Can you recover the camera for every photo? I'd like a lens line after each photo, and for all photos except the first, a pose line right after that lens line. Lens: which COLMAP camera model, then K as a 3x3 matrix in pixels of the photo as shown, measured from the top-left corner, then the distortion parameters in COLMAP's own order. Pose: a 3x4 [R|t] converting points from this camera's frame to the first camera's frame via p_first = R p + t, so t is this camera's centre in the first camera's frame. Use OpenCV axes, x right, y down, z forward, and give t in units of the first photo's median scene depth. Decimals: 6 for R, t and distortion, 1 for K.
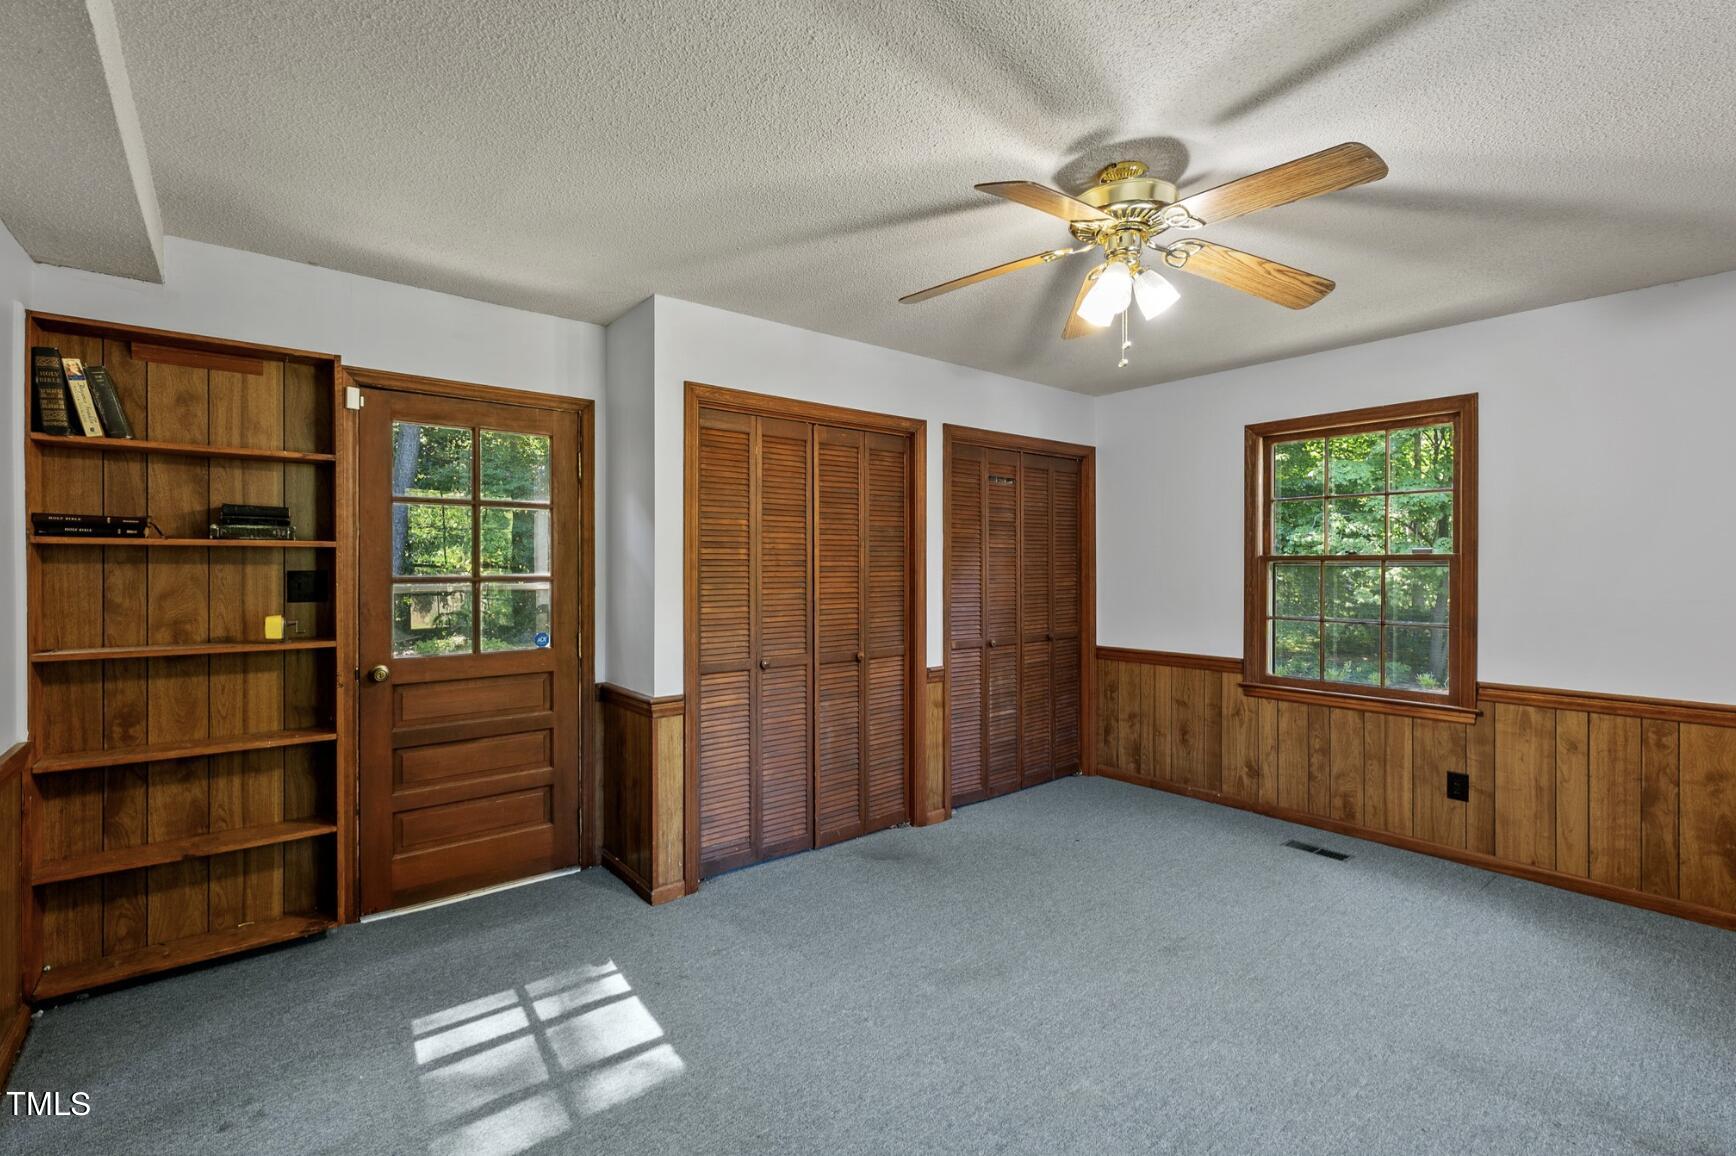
lens RADIAL K [[785.2, 0, 873.9], [0, 785.2, 577.1], [0, 0, 1]] dist [0.003049, 0.000679]
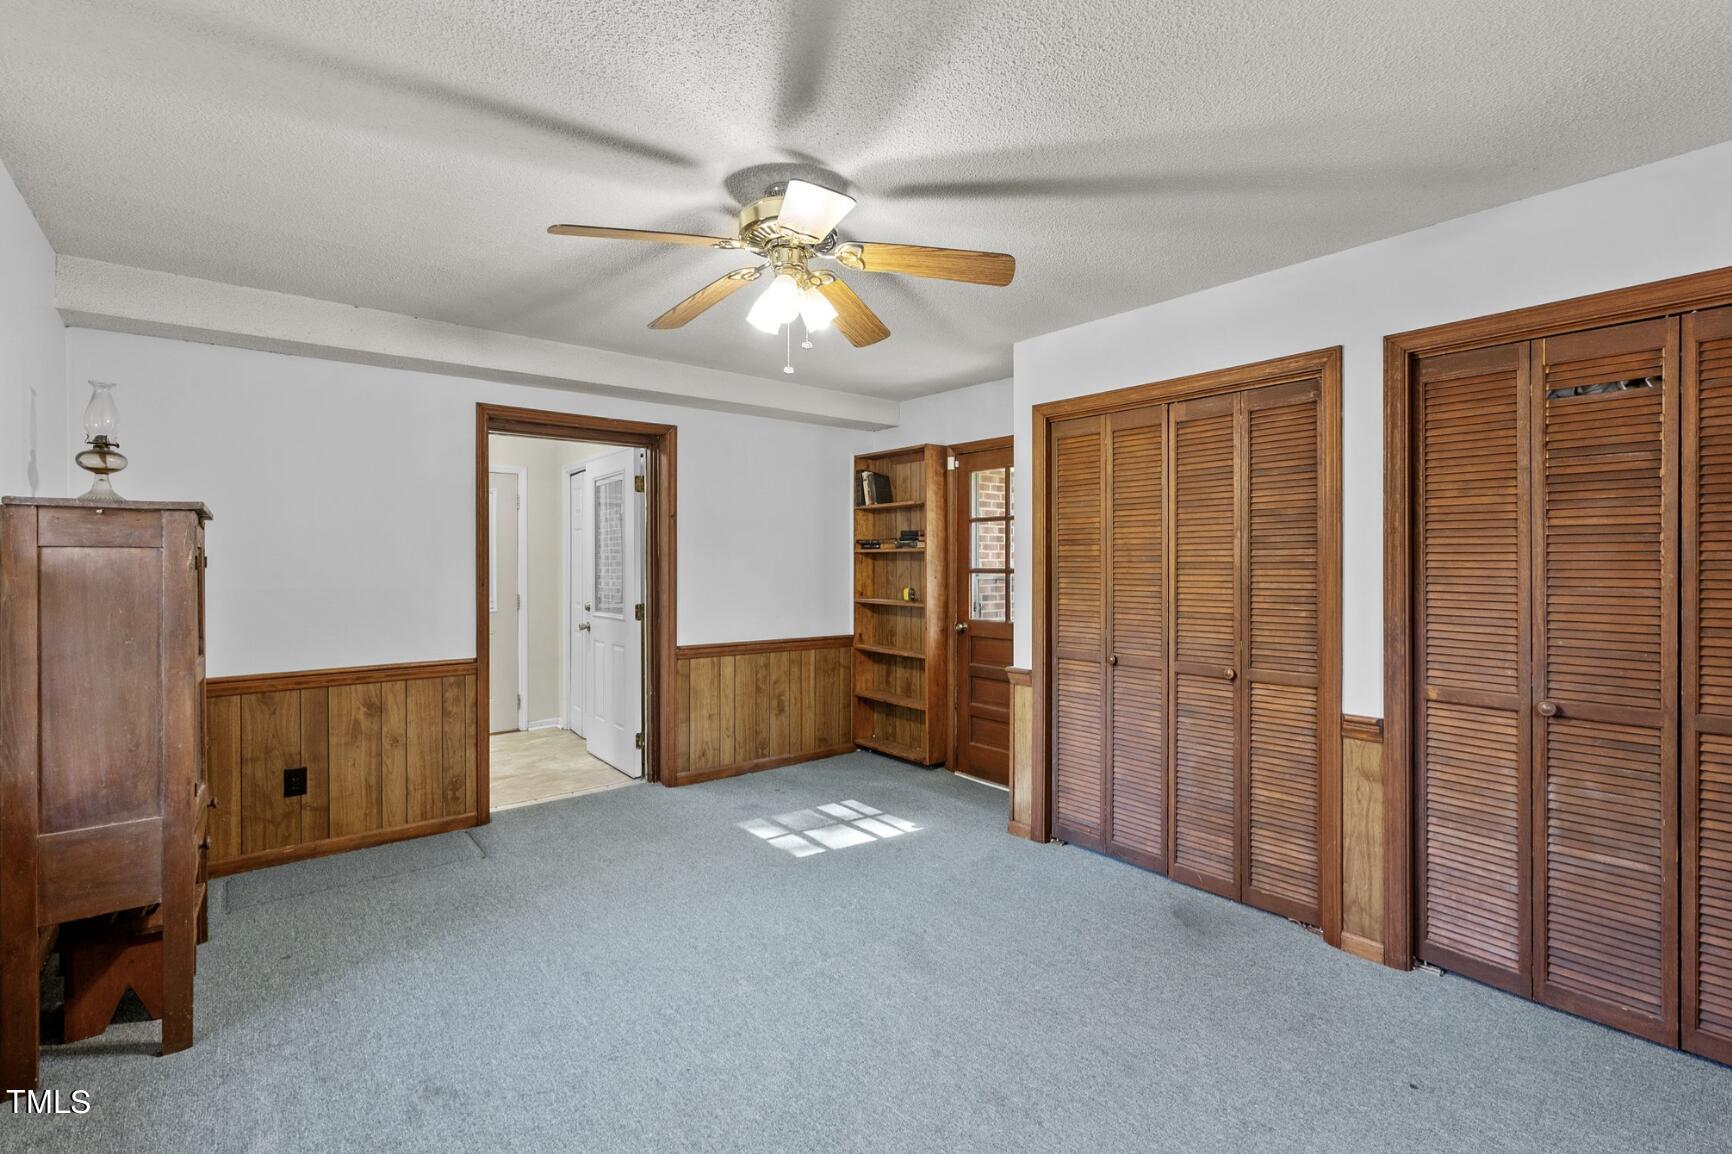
lens RADIAL K [[783.4, 0, 871.9], [0, 783.4, 576.1], [0, 0, 1]] dist [0.003049, 0.000679]
pose [[-0.012247, 0.018477, -0.999754, 0.871177], [-0.014948, 0.999714, 0.018659, -0.010208], [0.999813, 0.015173, -0.011968, 0.712895]]
